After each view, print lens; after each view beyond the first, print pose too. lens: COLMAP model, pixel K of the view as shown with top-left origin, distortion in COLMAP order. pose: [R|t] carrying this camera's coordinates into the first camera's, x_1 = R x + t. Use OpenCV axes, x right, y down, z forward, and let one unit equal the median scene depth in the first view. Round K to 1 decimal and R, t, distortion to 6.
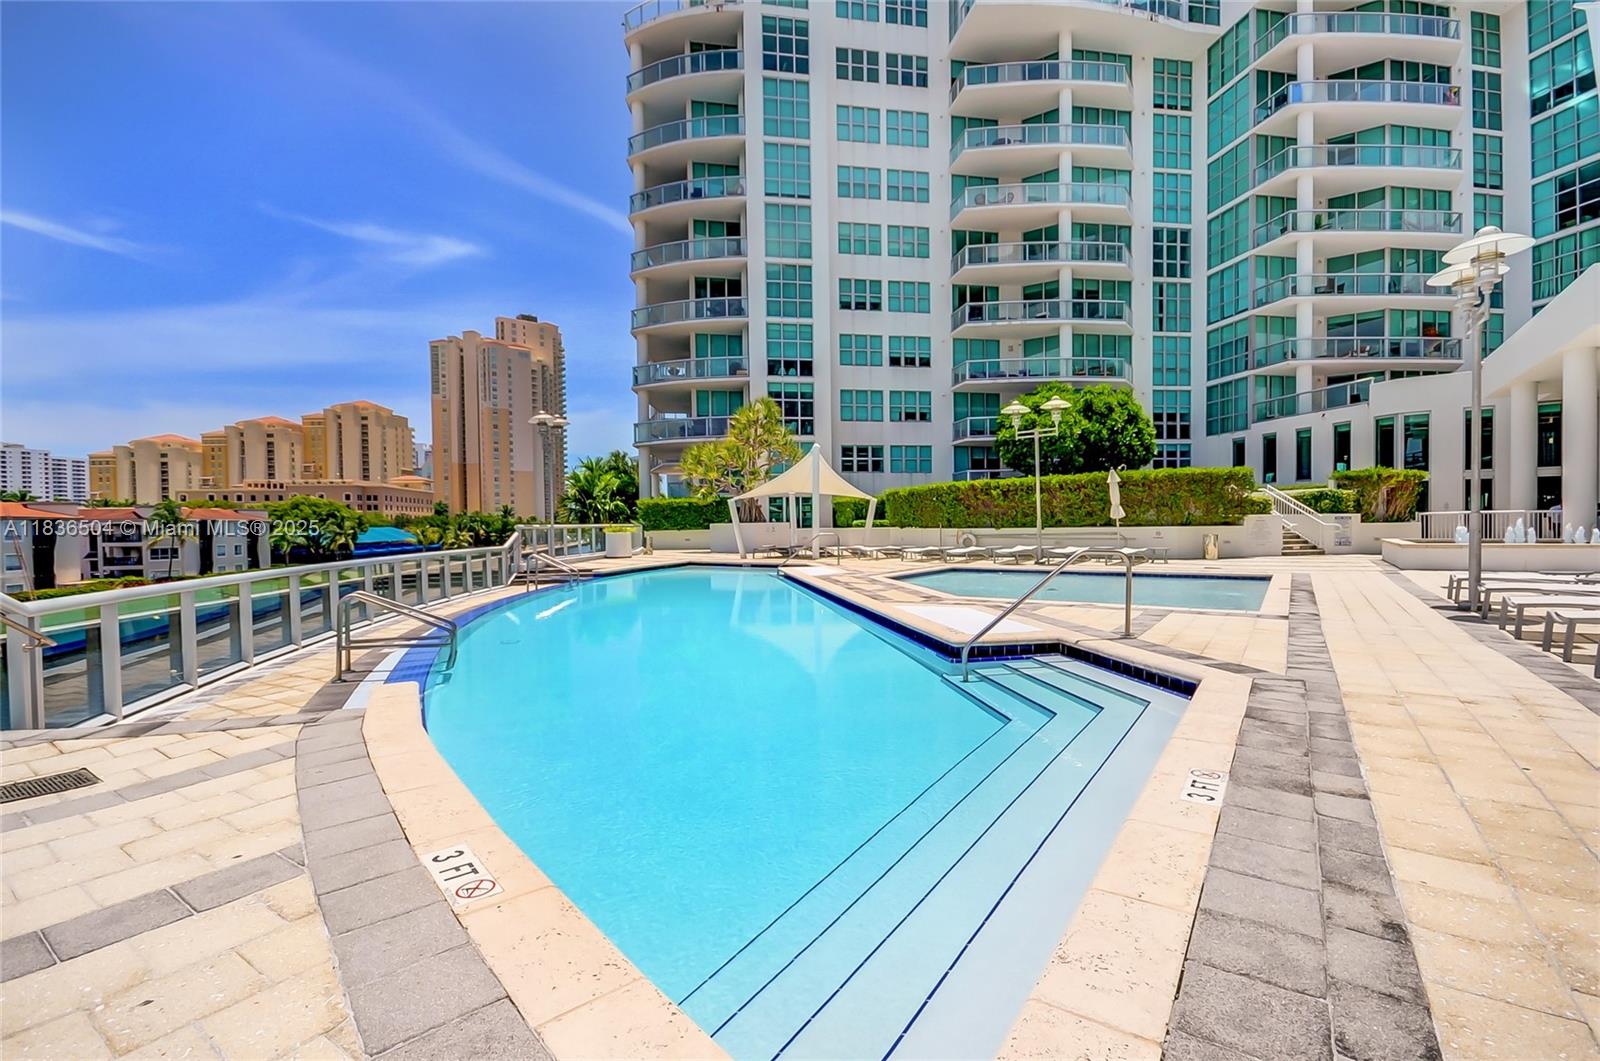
lens RADIAL K [[708.1, 0, 798.1], [0, 708.1, 533.2], [0, 0, 1]] dist [0.009175, -0.002434]
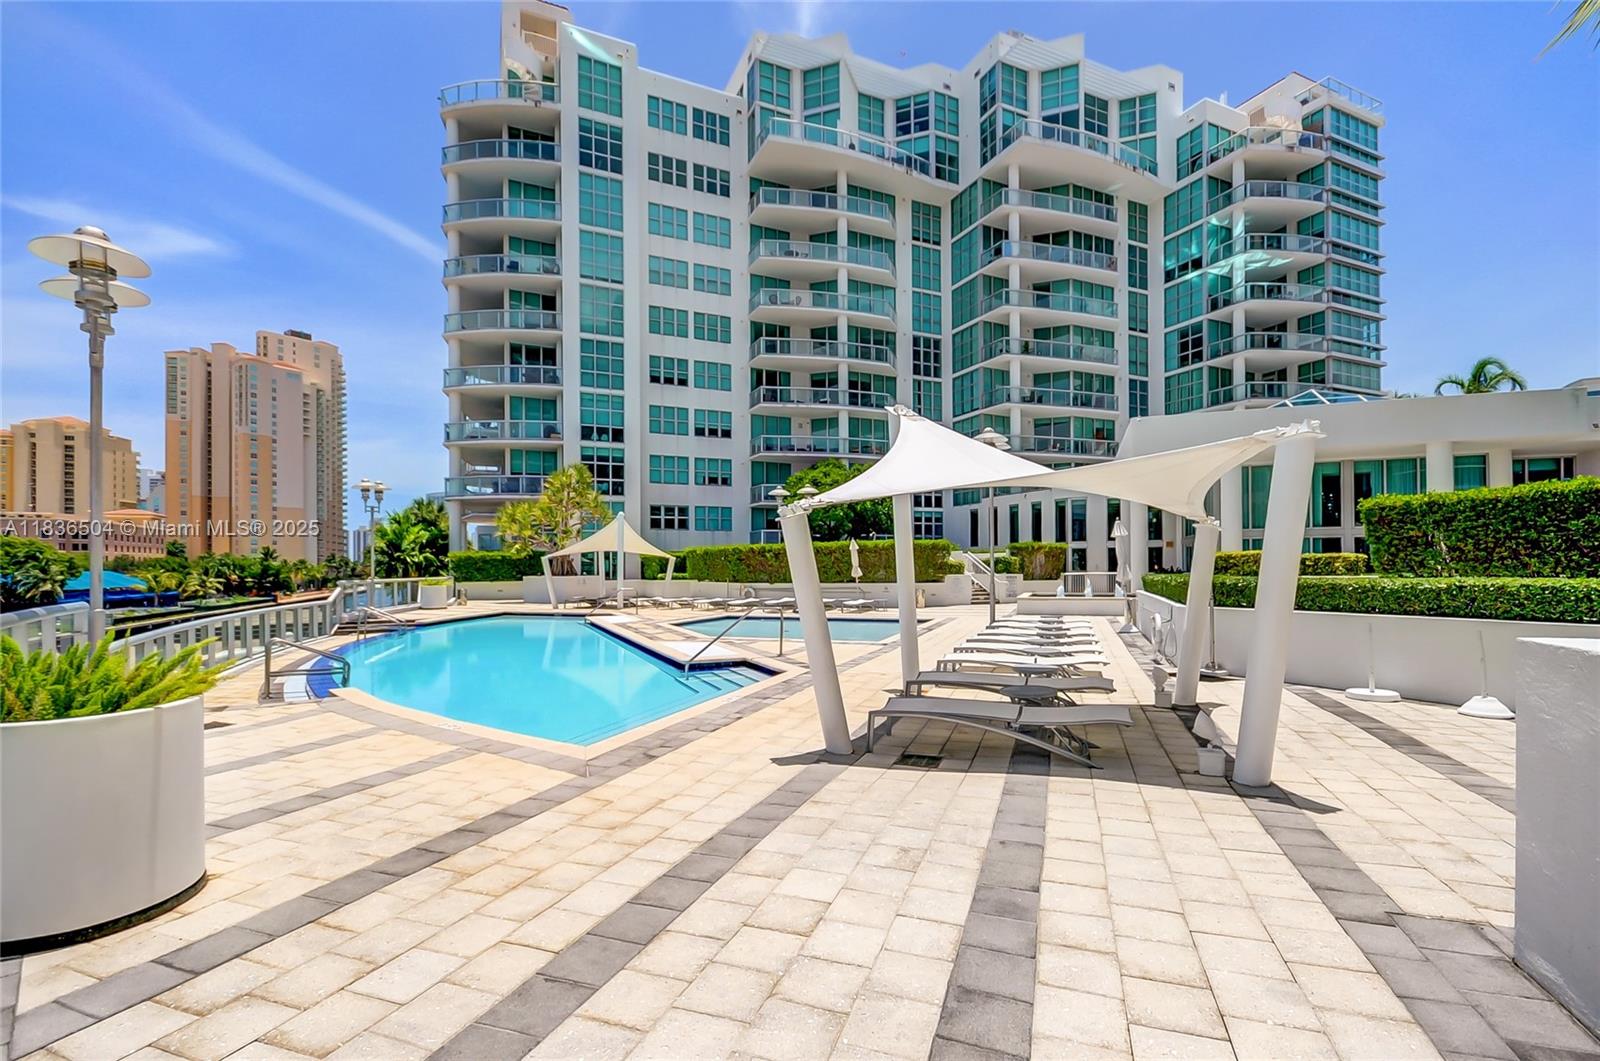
lens RADIAL K [[708.1, 0, 810.0], [0, 708.1, 563.1], [0, 0, 1]] dist [0.009175, -0.002434]
pose [[0.964428, 0.010377, 0.264143, 0.010524], [-0.004296, 0.999713, -0.023587, -0.008245], [-0.264312, 0.021614, 0.964195, -0.135604]]
